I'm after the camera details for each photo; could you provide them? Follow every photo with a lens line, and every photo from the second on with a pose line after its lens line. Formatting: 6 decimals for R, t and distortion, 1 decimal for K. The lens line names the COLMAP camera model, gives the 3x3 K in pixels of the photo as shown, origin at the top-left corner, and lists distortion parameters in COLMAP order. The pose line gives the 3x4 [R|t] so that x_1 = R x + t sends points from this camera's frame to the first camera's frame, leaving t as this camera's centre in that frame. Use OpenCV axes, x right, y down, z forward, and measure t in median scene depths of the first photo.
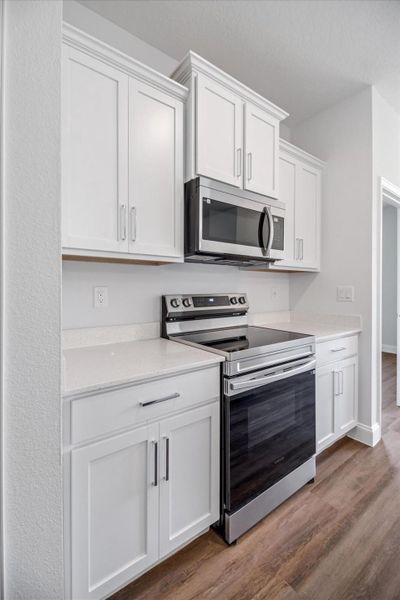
lens RADIAL K [[265.1, 0, 200.0], [0, 265.1, 288.9], [0, 0, 1]] dist [0.002435, -0.000197]
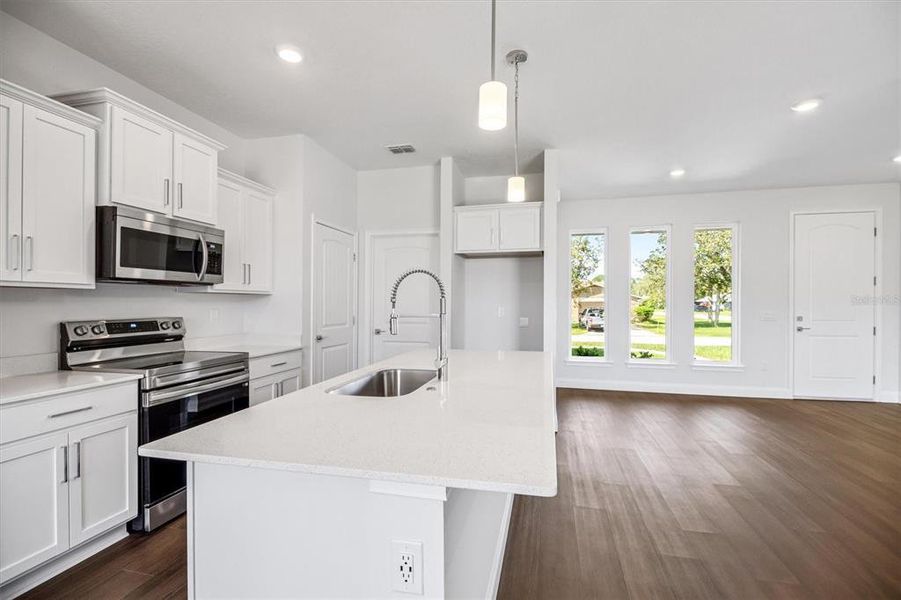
lens RADIAL K [[398.0, 0, 452.4], [0, 398.0, 299.7], [0, 0, 1]] dist [0.002435, -0.000197]
pose [[0.768575, 0.005051, 0.639740, 0.010413], [0.000601, 0.999963, -0.008617, -0.041048], [-0.639759, 0.007007, 0.768543, -0.889491]]
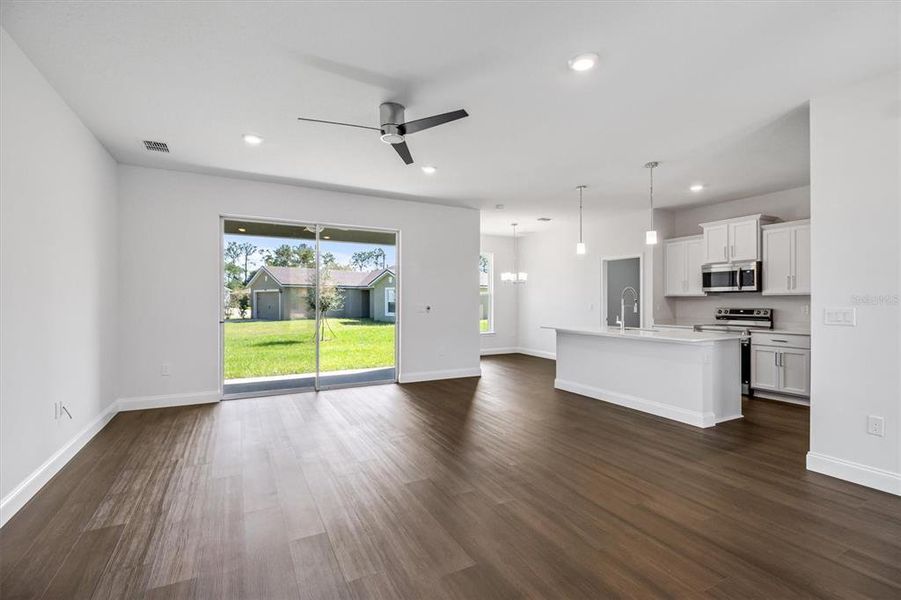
lens RADIAL K [[398.0, 0, 452.4], [0, 398.0, 299.7], [0, 0, 1]] dist [0.002435, -0.000197]
pose [[-0.135306, -0.003370, -0.990798, 3.885110], [-0.004202, 0.999987, -0.002828, -0.034719], [0.990795, 0.003780, -0.135319, -0.910202]]
